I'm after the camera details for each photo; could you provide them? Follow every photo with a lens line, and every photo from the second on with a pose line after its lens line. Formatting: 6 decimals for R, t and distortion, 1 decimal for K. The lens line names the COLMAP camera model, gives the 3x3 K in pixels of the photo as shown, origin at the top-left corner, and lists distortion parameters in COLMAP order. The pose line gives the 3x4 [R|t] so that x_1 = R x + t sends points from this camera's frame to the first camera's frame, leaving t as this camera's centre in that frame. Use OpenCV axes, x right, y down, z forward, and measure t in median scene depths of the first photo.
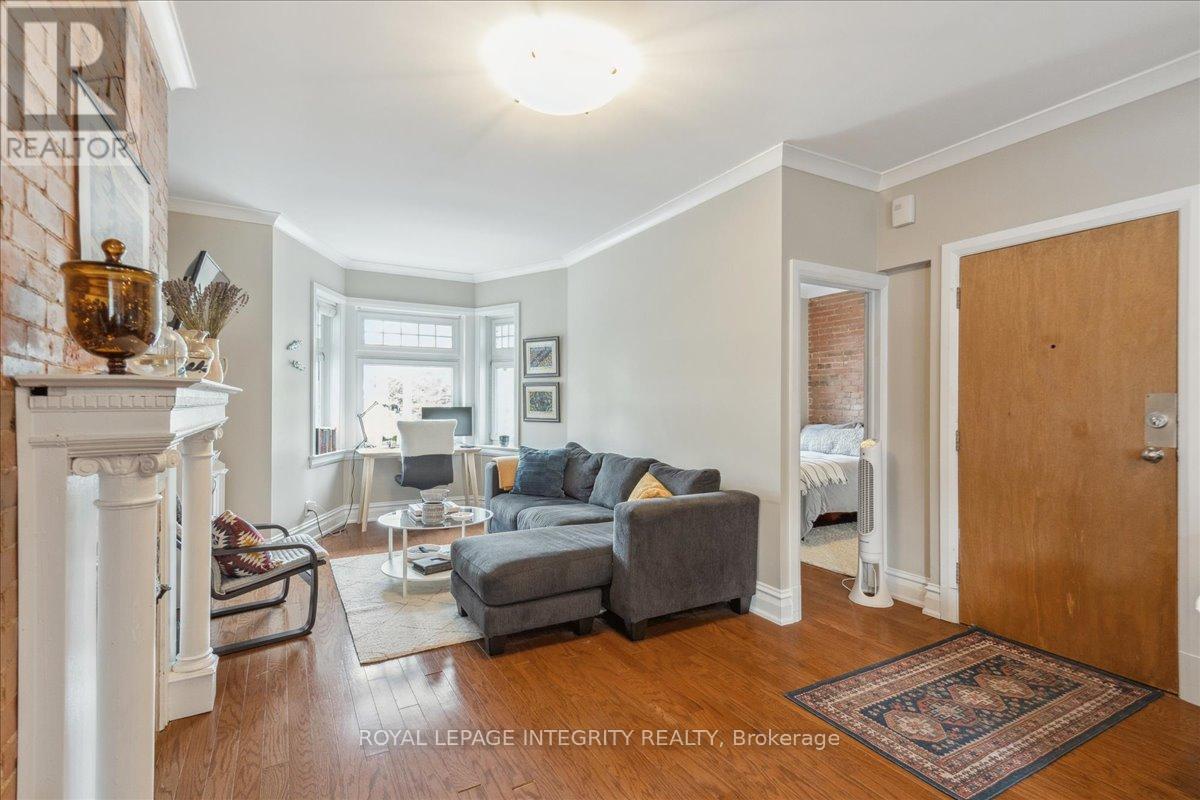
lens RADIAL K [[551.4, 0, 598.1], [0, 551.4, 405.2], [0, 0, 1]] dist [0.000894, -0.000887]
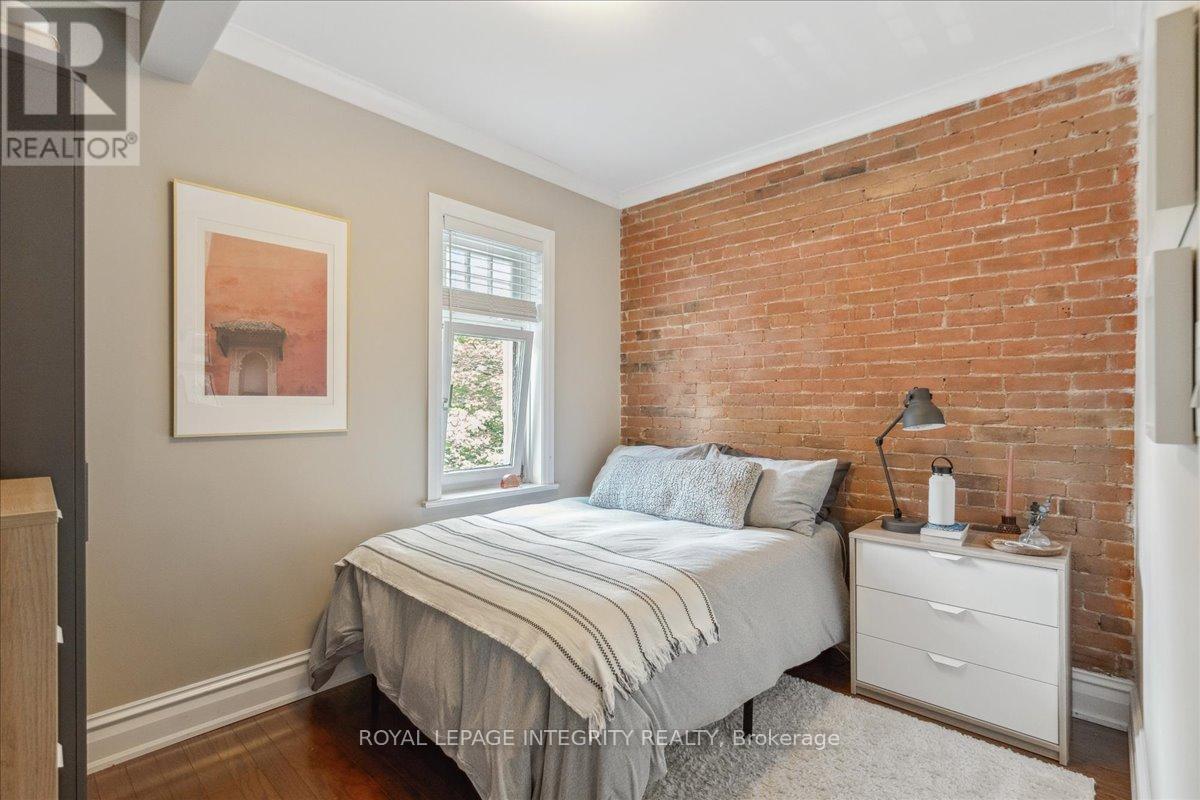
lens RADIAL K [[551.4, 0, 599.4], [0, 551.4, 402.2], [0, 0, 1]] dist [0.000894, -0.000887]
pose [[0.951188, -0.001291, 0.308608, 0.273620], [0.001488, 0.999999, -0.000402, -0.007613], [-0.308608, 0.000842, 0.951189, 0.692245]]
